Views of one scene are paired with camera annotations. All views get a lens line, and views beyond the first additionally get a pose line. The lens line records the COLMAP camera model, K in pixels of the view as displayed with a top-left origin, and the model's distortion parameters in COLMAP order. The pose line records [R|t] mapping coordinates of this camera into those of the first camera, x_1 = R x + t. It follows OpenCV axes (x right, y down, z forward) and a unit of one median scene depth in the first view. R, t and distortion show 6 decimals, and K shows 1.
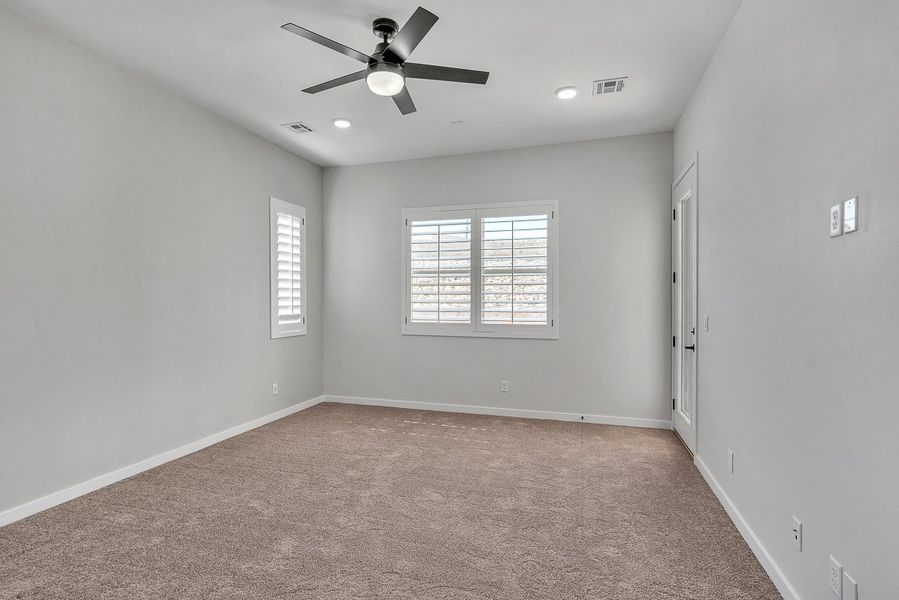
lens RADIAL K [[413.3, 0, 452.4], [0, 413.3, 297.4], [0, 0, 1]] dist [0.001247, 0.000168]
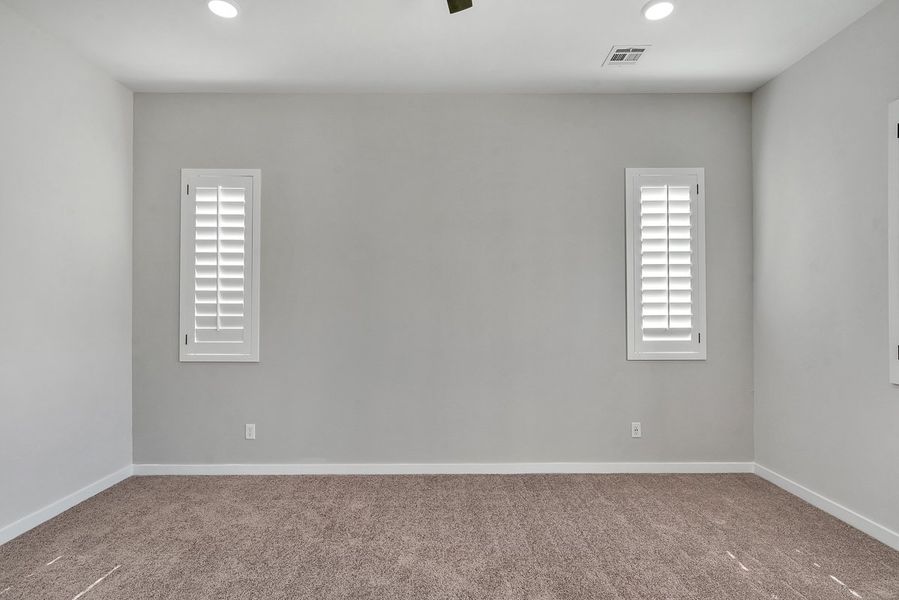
lens RADIAL K [[448.4, 0, 450.0], [0, 448.4, 302.4], [0, 0, 1]] dist [0.001255, 0.000507]
pose [[0.321828, -0.007254, -0.946770, 0.209786], [0.007743, 0.999957, -0.005029, -0.001109], [0.946767, -0.005712, 0.321870, 0.428422]]
